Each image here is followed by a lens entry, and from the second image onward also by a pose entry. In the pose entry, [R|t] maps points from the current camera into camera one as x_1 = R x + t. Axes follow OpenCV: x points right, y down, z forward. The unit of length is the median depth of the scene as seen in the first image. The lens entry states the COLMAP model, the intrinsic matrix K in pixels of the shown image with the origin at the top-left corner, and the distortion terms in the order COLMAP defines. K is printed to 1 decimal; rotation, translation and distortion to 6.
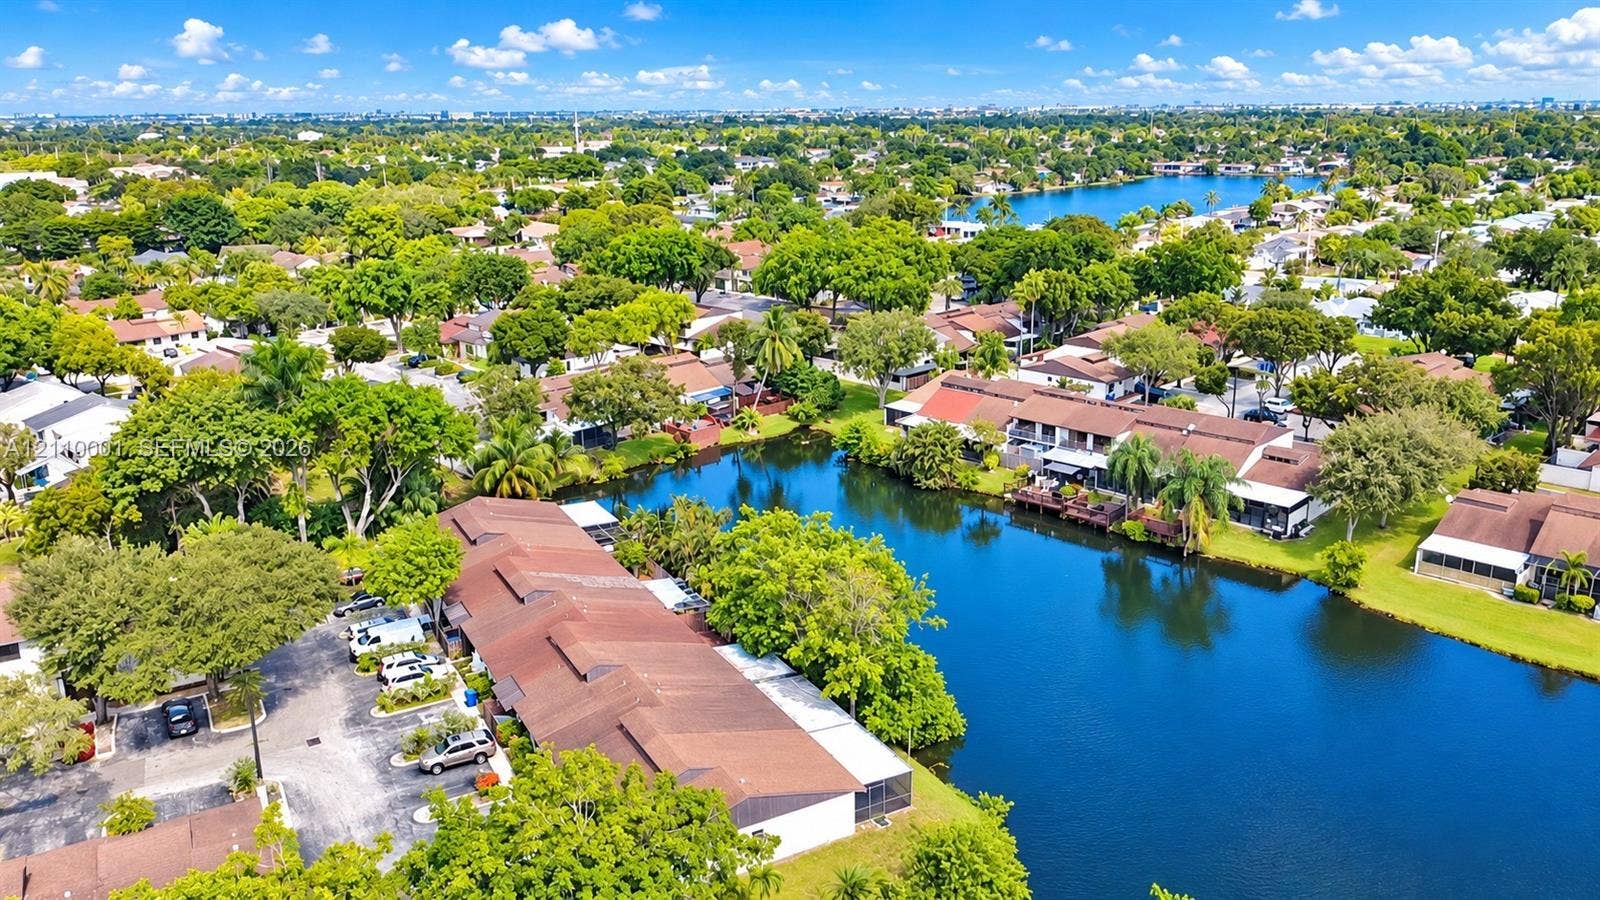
lens RADIAL K [[1197.1, 0, 803.2], [0, 1197.1, 463.5], [0, 0, 1]] dist [-0.017536, 0.000761]
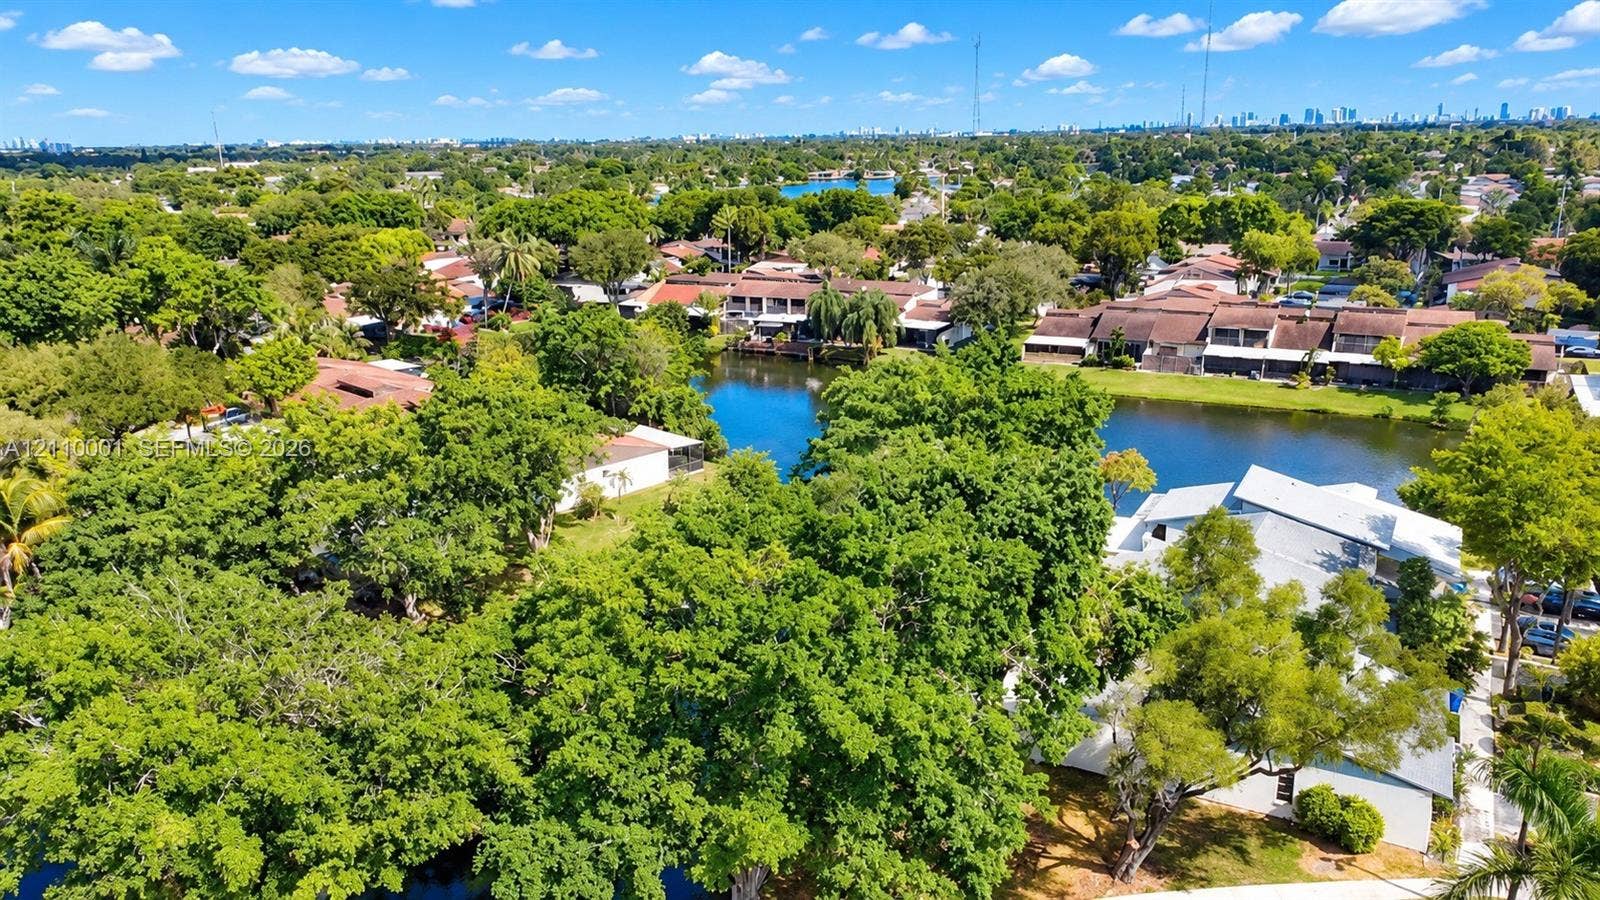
lens RADIAL K [[1161.6, 0, 809.3], [0, 1161.6, 463.5], [0, 0, 1]] dist [-0.004606, 0.001721]
pose [[0.961140, -0.070528, 0.266900, -0.081664], [0.072874, 0.997341, 0.001118, 0.145128], [-0.266269, 0.018376, 0.963724, -0.198301]]
